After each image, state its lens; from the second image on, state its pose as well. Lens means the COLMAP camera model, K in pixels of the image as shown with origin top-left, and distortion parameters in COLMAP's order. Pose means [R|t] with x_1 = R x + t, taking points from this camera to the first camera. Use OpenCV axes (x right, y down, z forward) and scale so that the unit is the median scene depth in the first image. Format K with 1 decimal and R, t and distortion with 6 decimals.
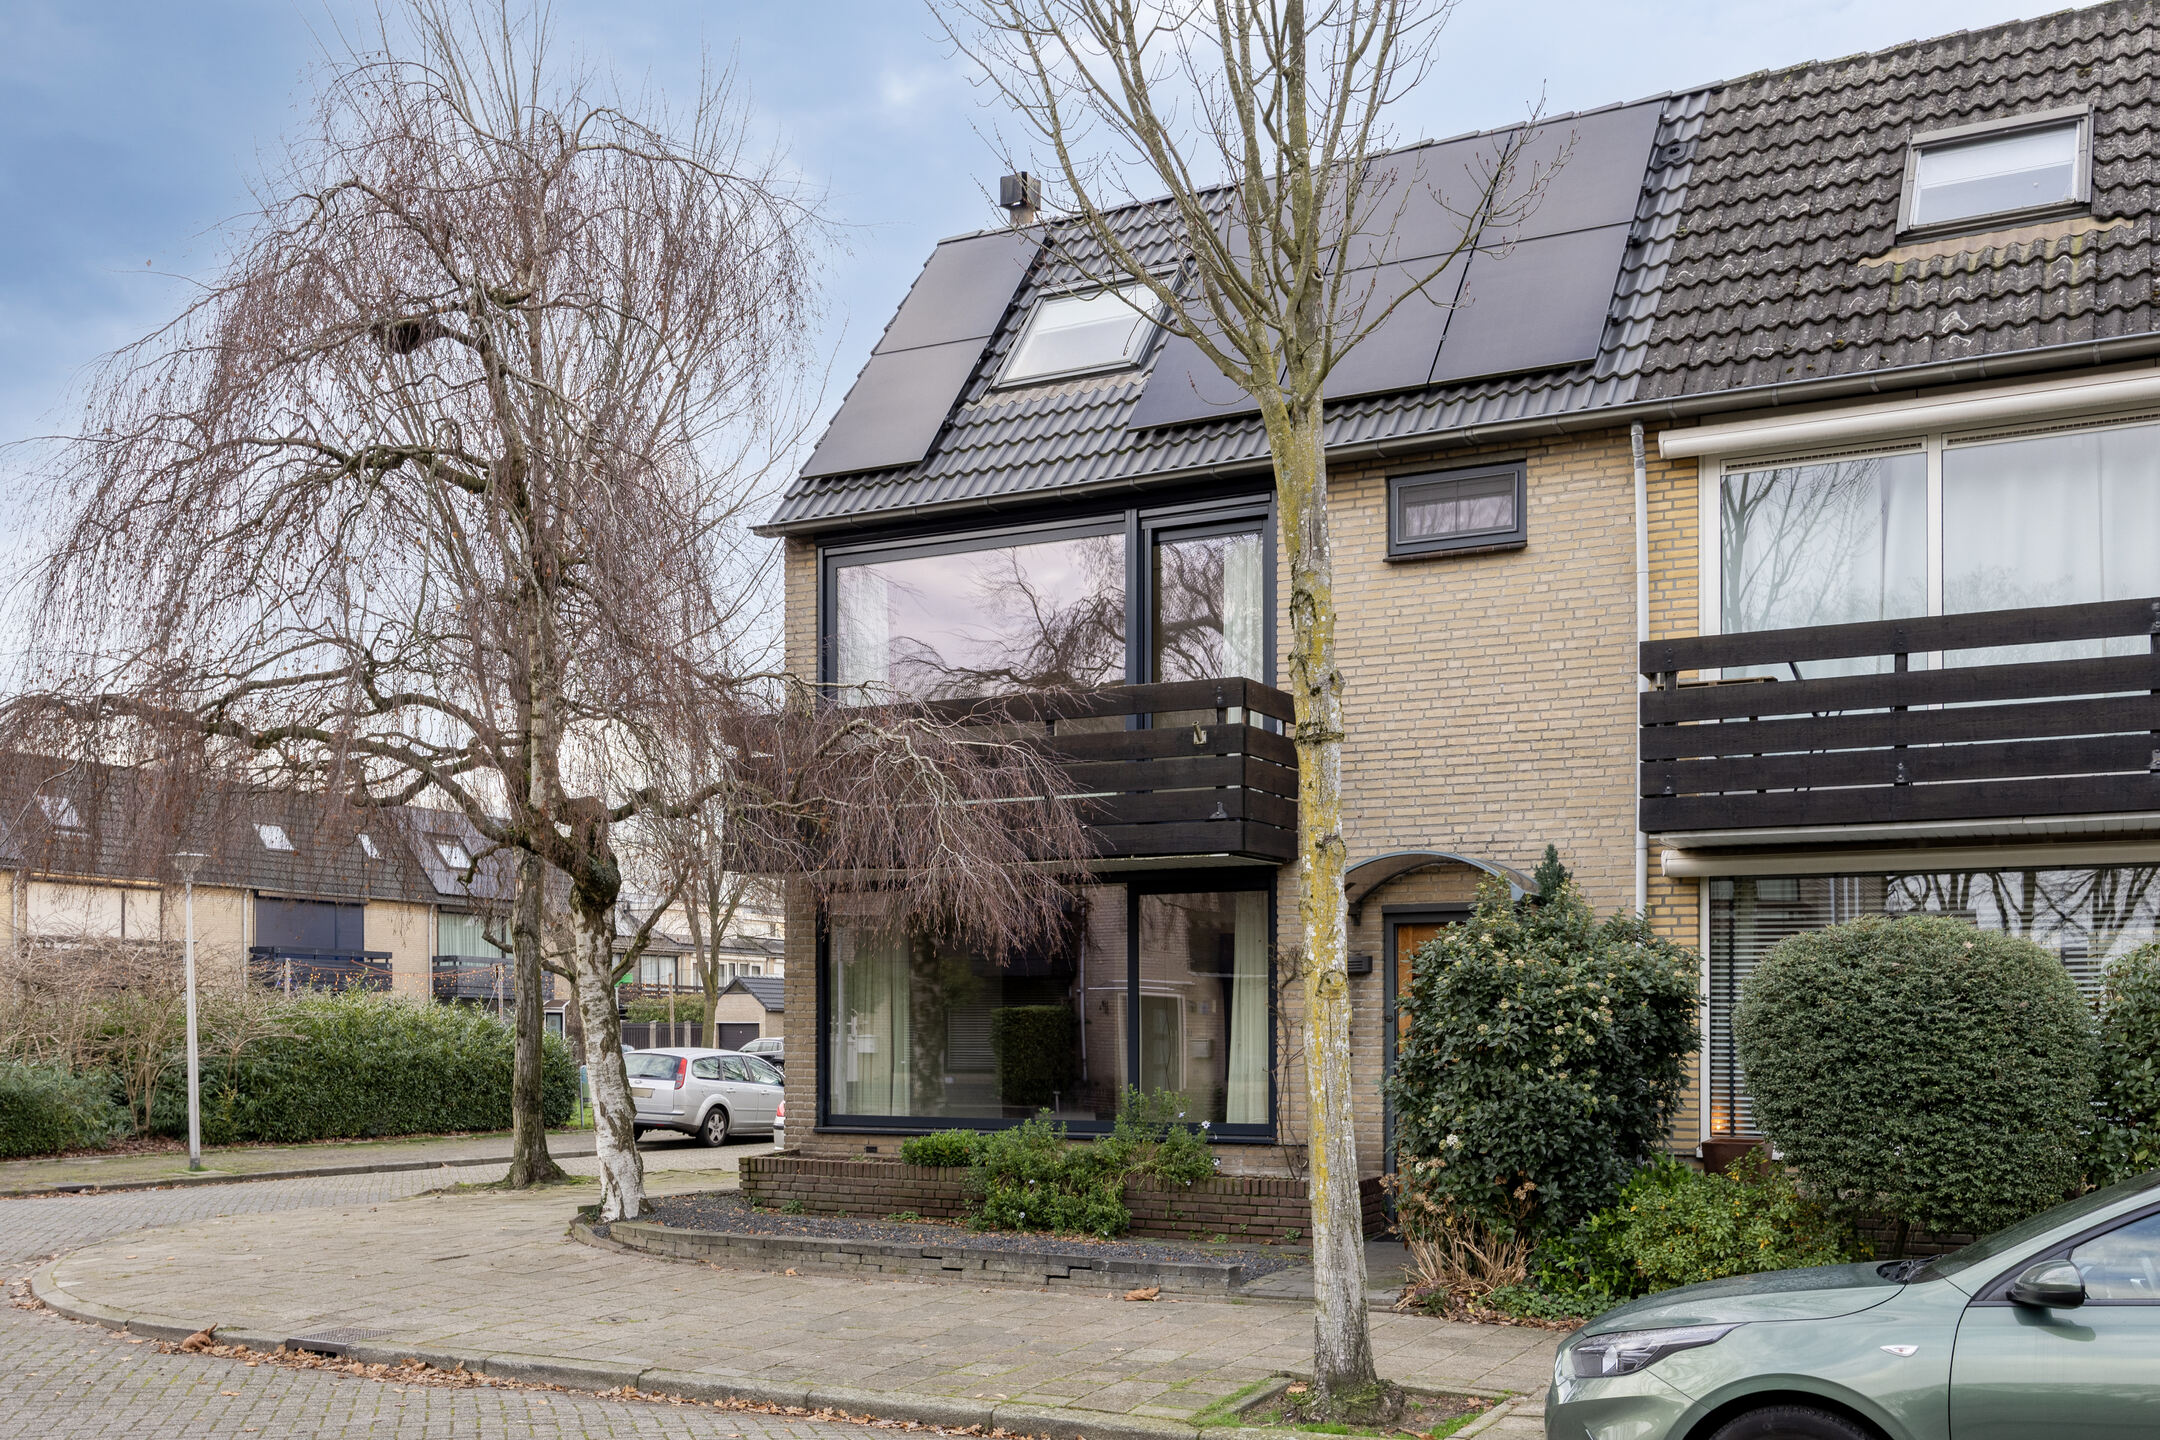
lens RADIAL K [[2067.3, 0, 1080.0], [0, 2067.3, 720.0], [0, 0, 1]] dist [0.037253, 0.000909]
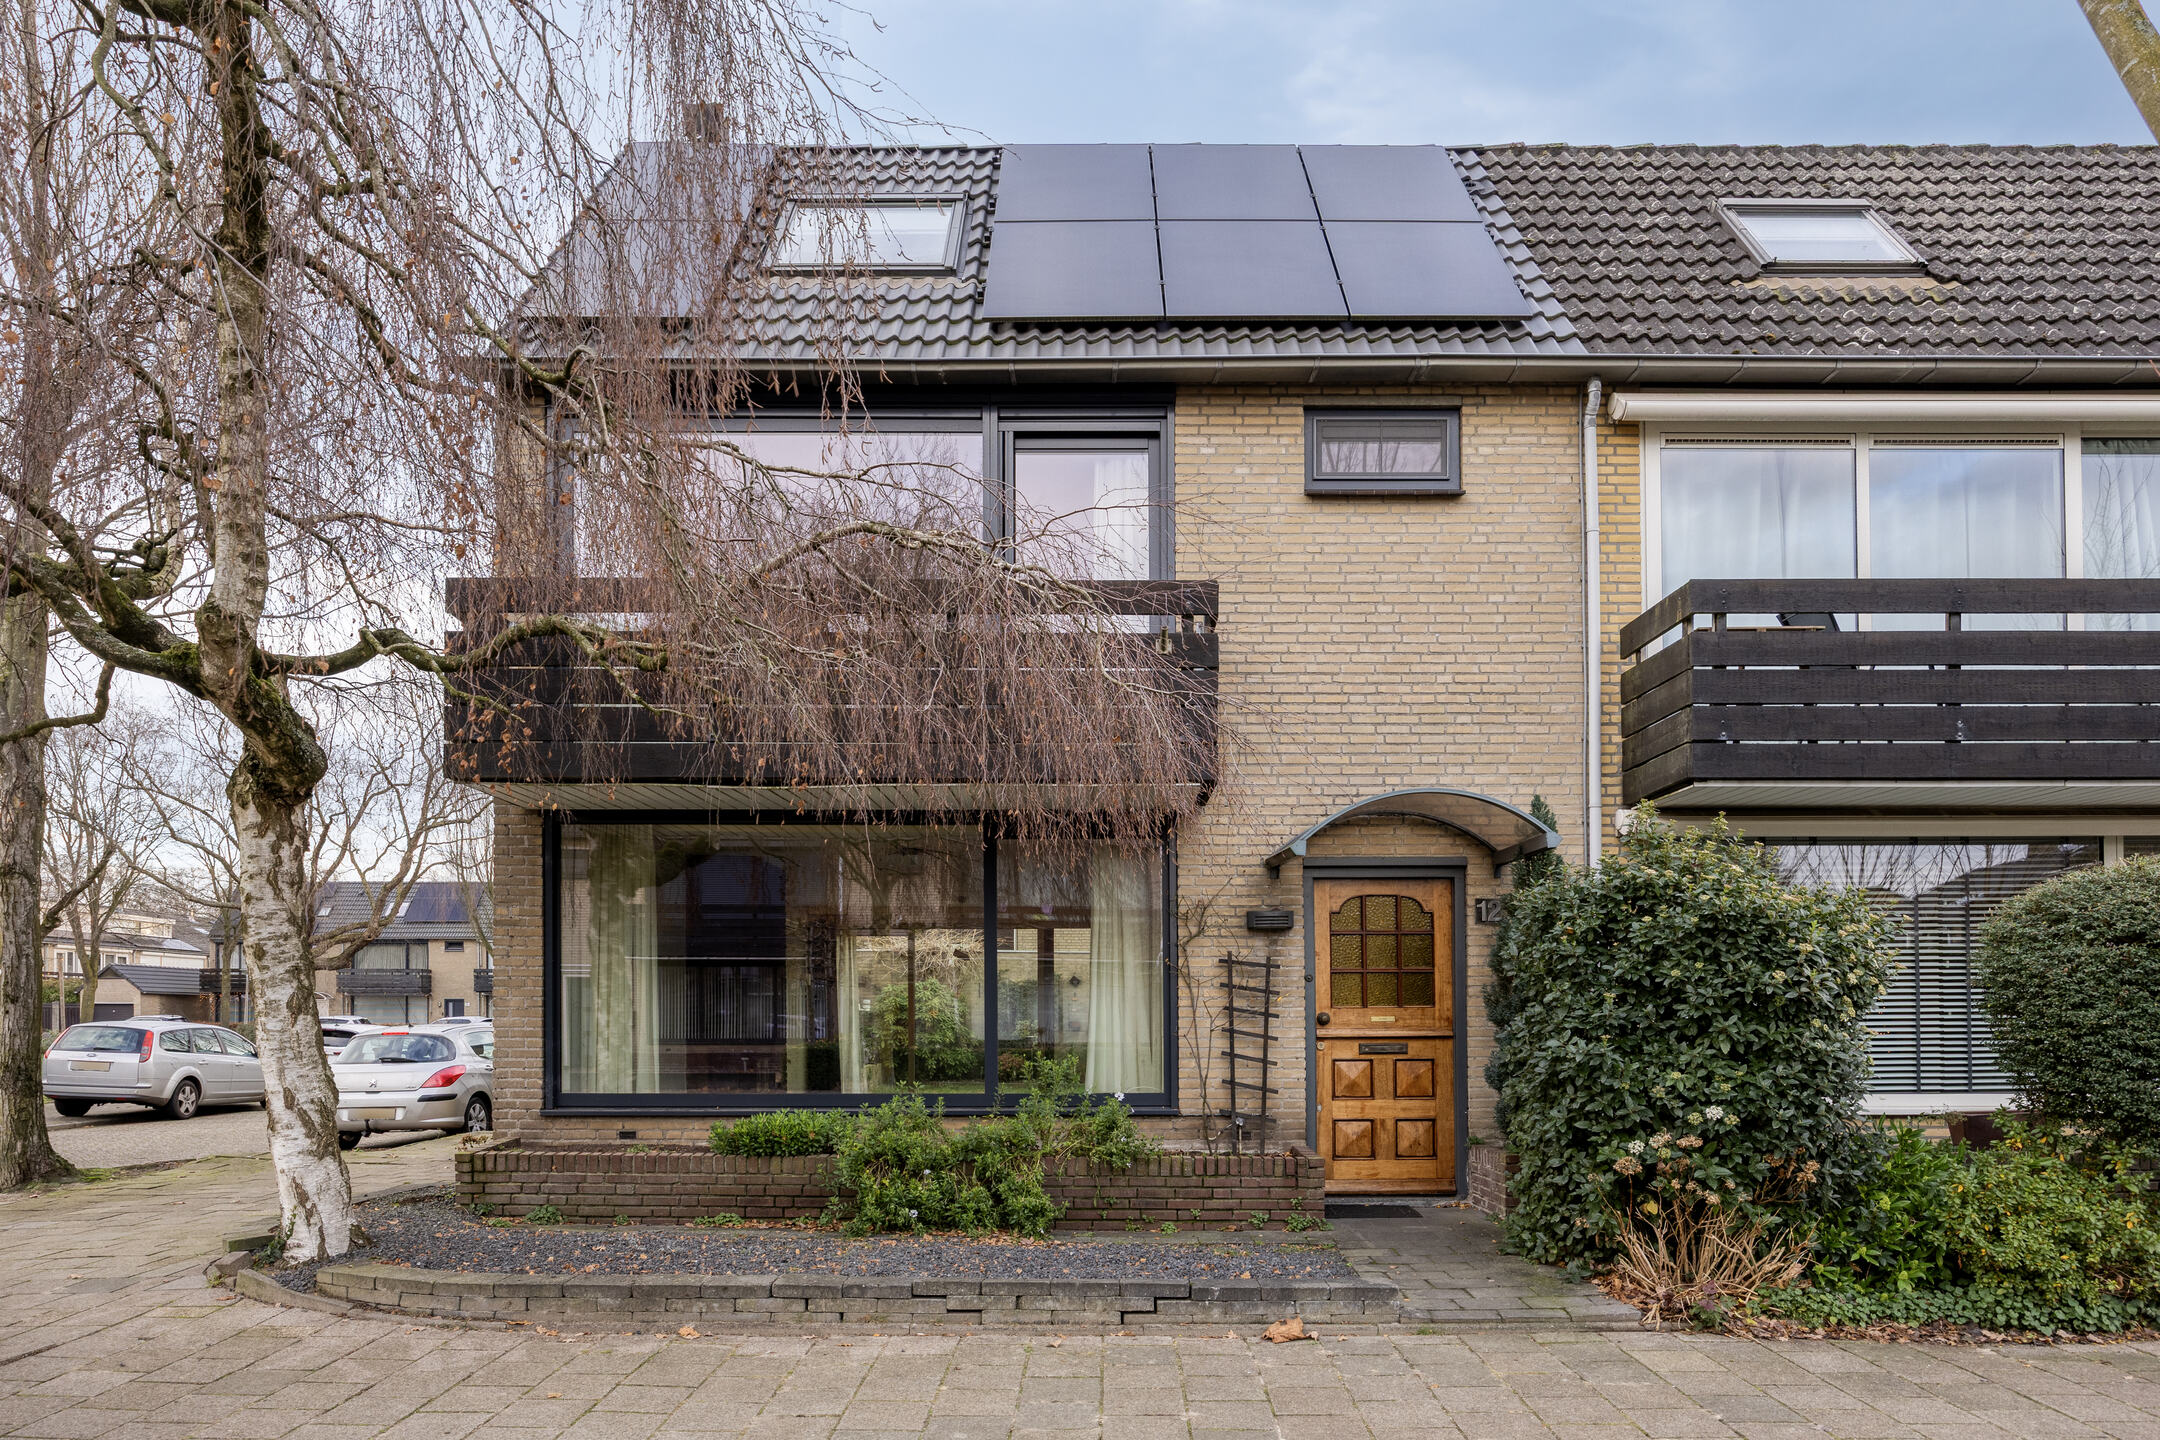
lens RADIAL K [[1281.1, 0, 1080.5], [0, 1281.1, 906.3], [0, 0, 1]] dist [-0.001707, -0.001858]
pose [[0.870866, 0.040618, 0.489839, -0.218351], [-0.072487, 0.996296, 0.046258, 0.090072], [-0.486145, -0.075792, 0.870585, 0.532761]]
